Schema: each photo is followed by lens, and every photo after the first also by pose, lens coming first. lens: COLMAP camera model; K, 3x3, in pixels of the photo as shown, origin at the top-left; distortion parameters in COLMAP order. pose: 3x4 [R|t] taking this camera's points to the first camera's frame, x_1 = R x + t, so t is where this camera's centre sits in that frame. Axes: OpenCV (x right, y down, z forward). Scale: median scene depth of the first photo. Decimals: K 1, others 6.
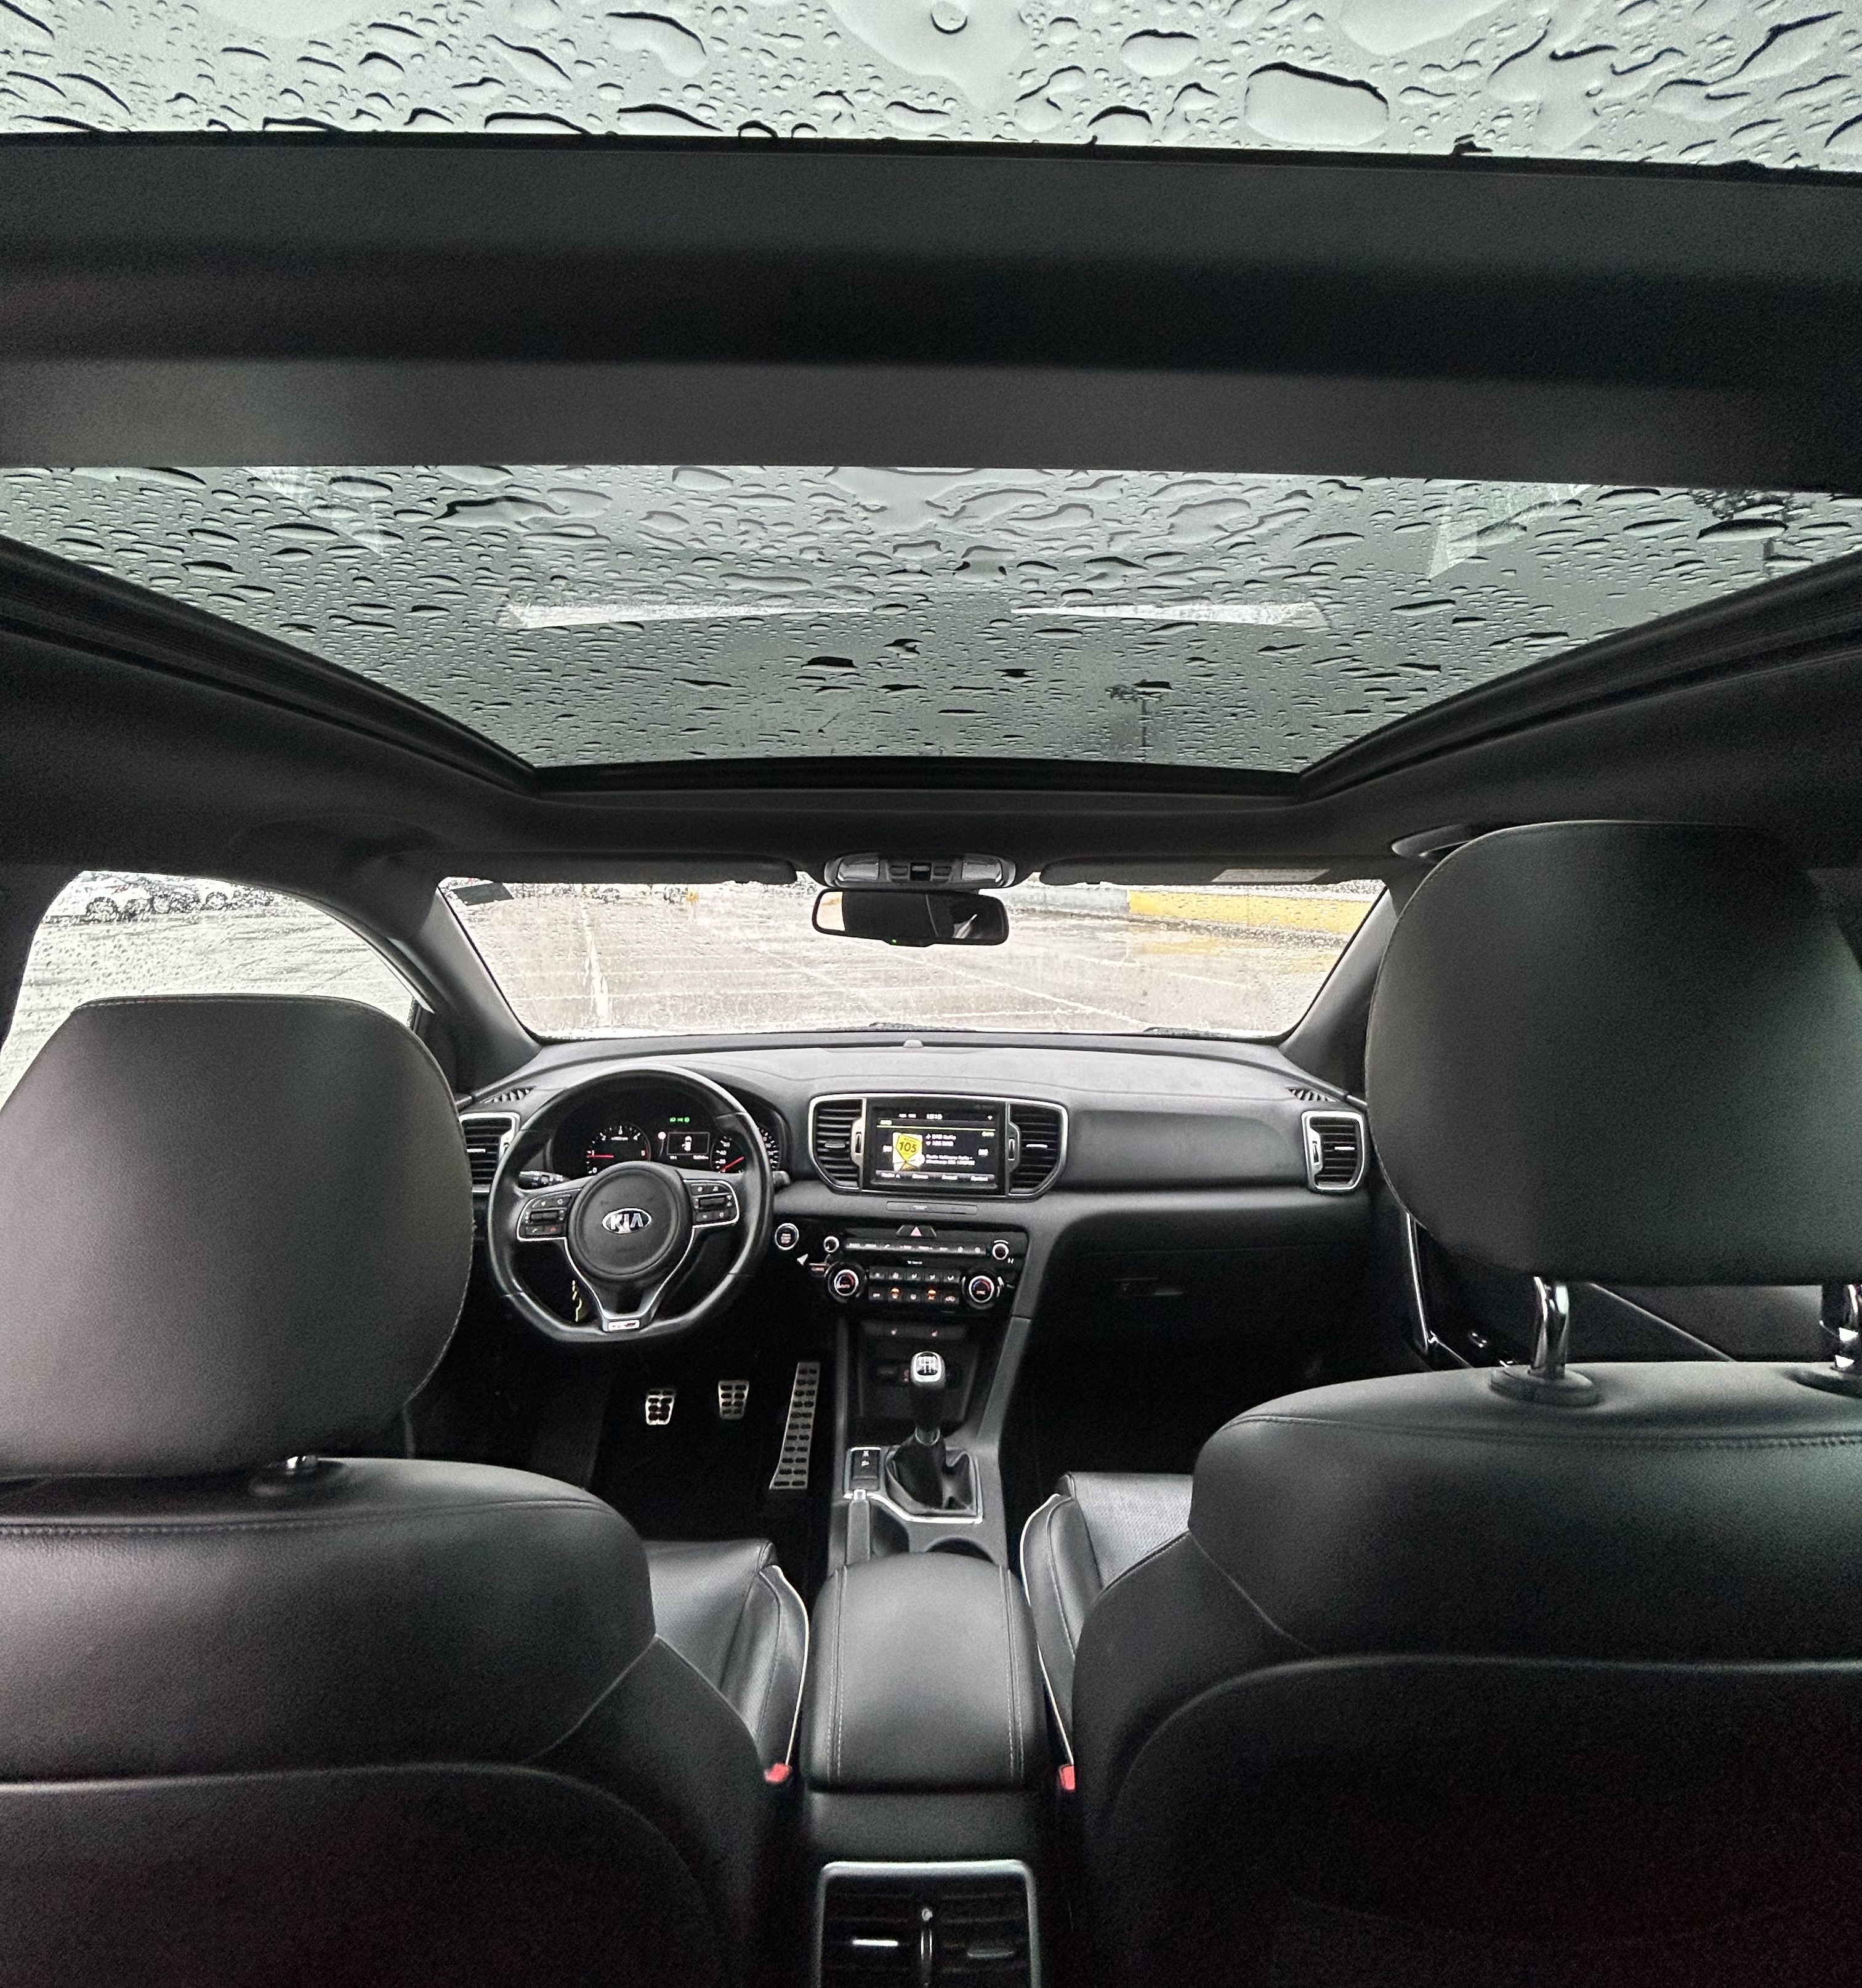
lens RADIAL K [[1037.1, 0, 931.2], [0, 1037.1, 880.8], [0, 0, 1]] dist [0.003063, 0.000001]
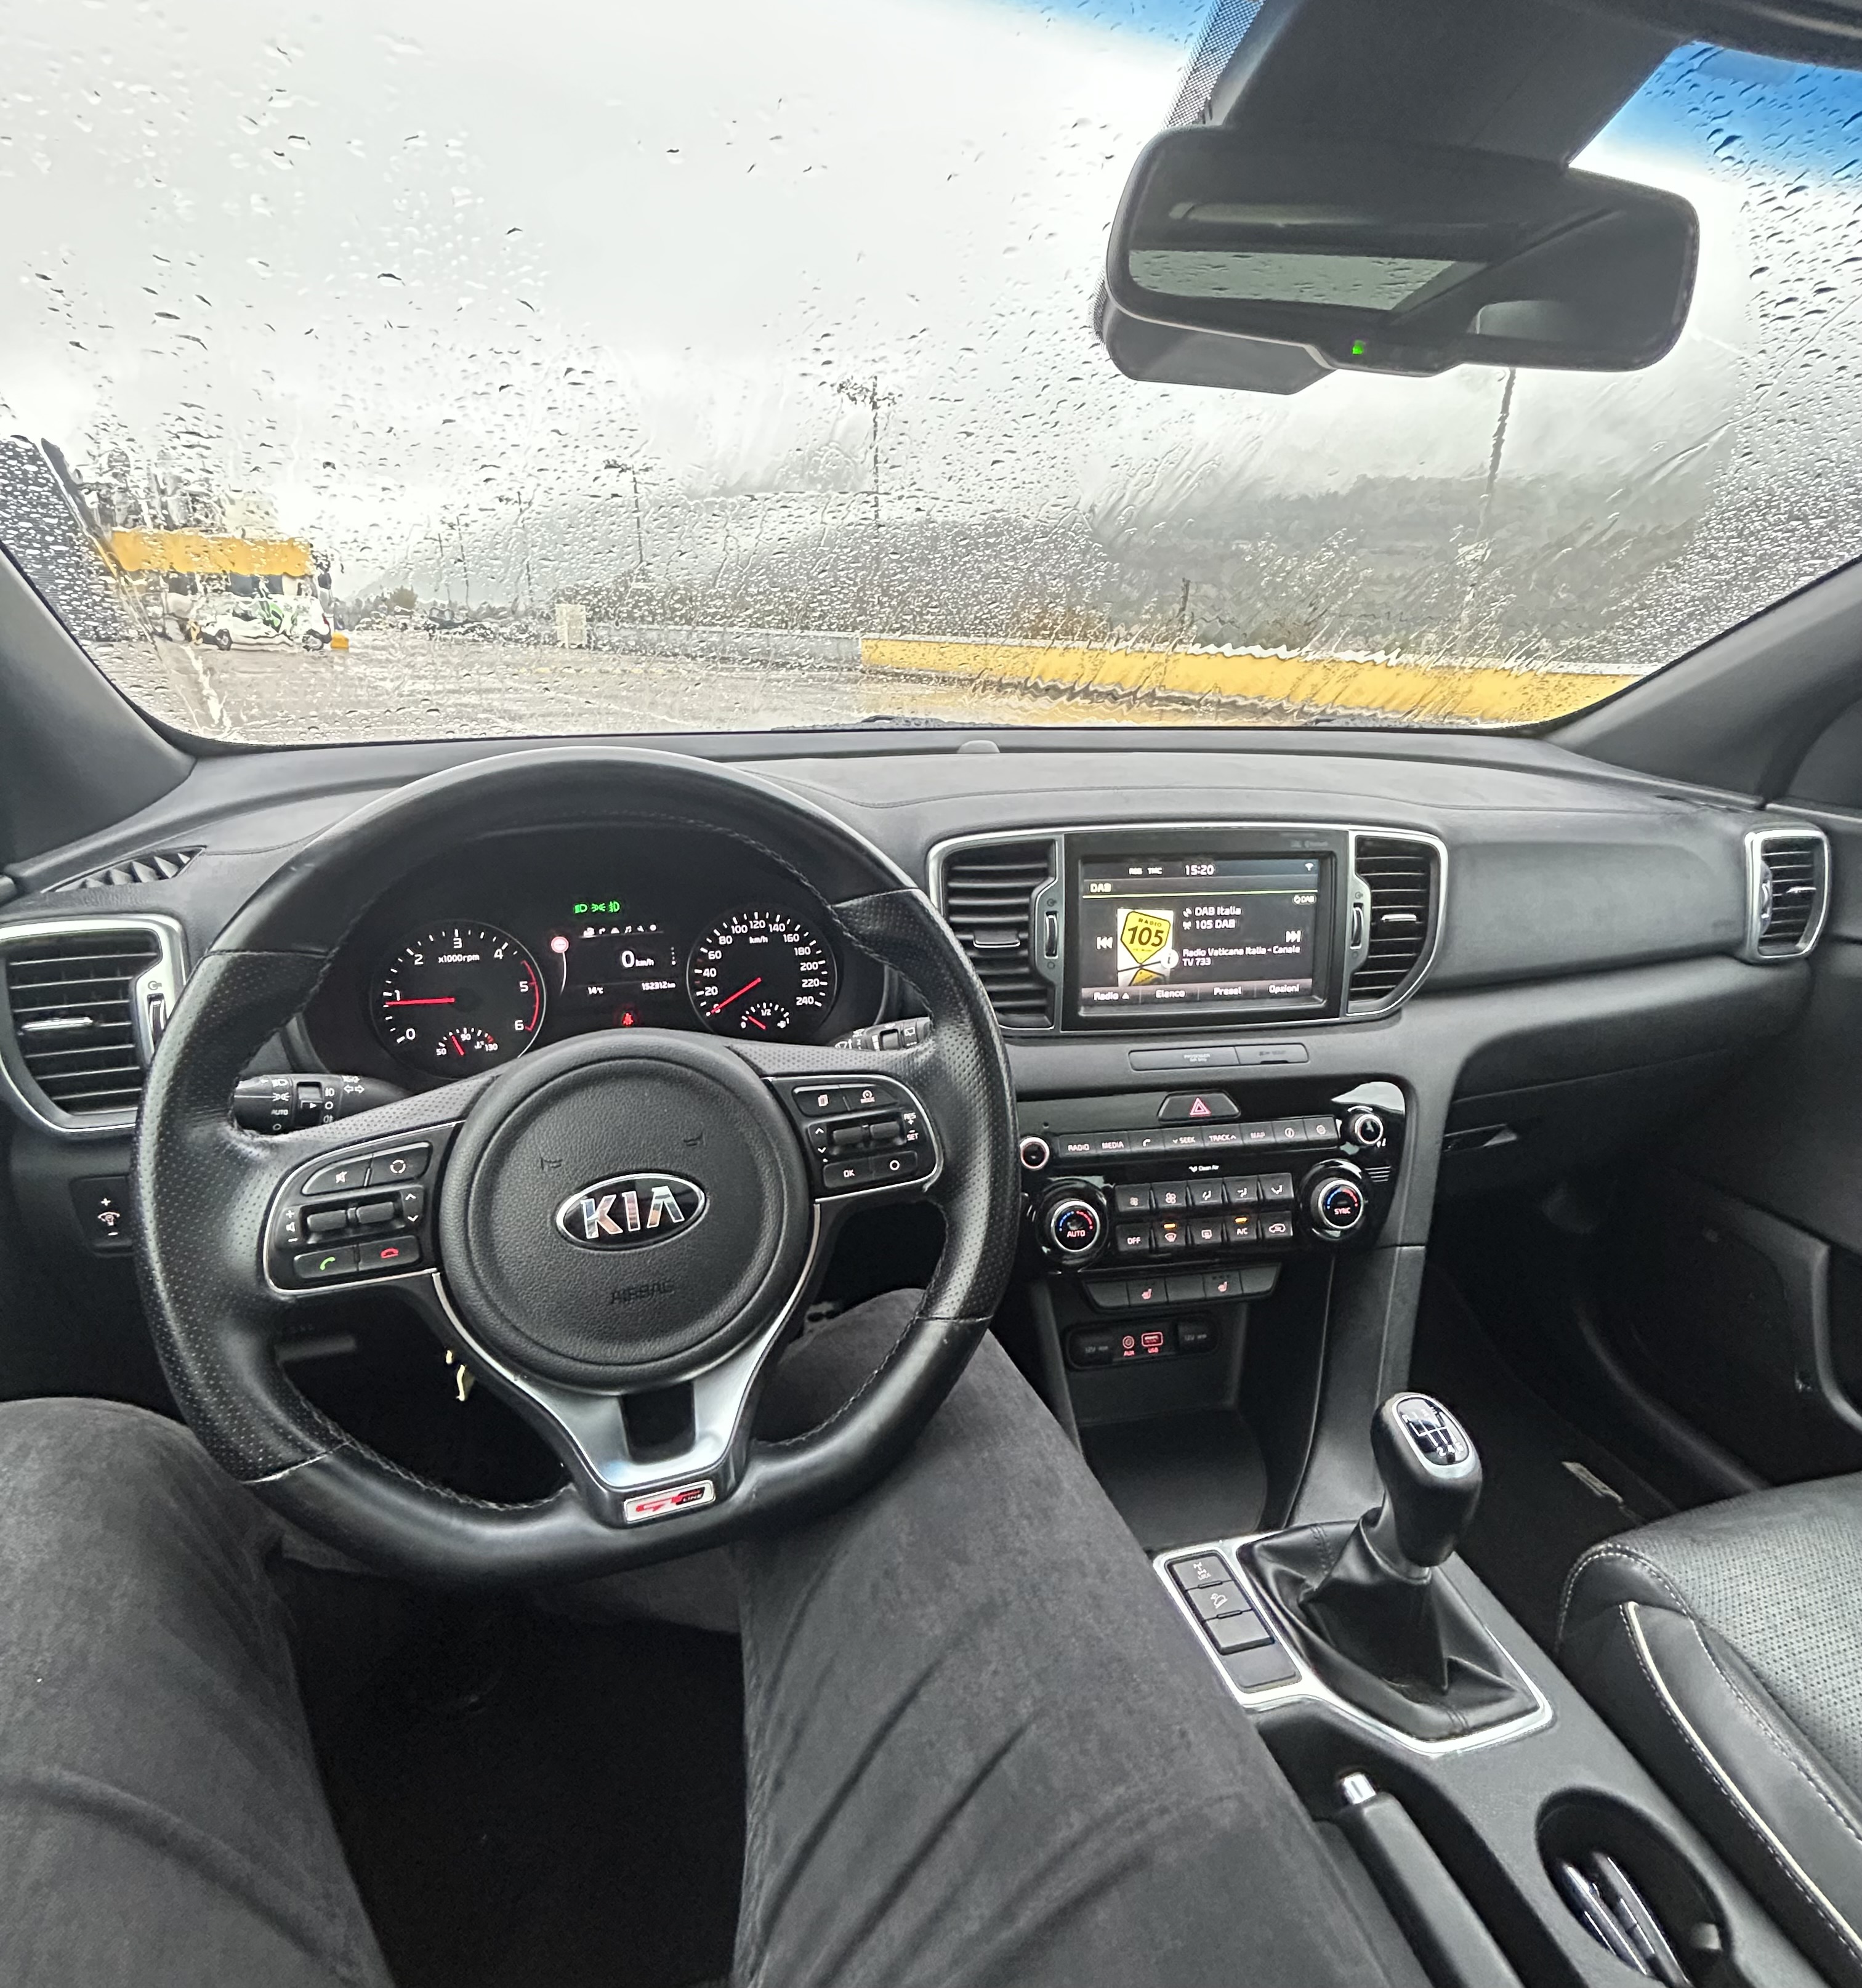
lens RADIAL K [[1037.9, 0, 939.7], [0, 1037.9, 1009.8], [0, 0, 1]] dist [-0.000874, 0.000110]
pose [[0.960556, -0.083999, 0.265098, -0.245857], [-0.010189, 0.942018, 0.335407, 0.134275], [-0.277901, -0.324878, 0.904005, 0.602296]]
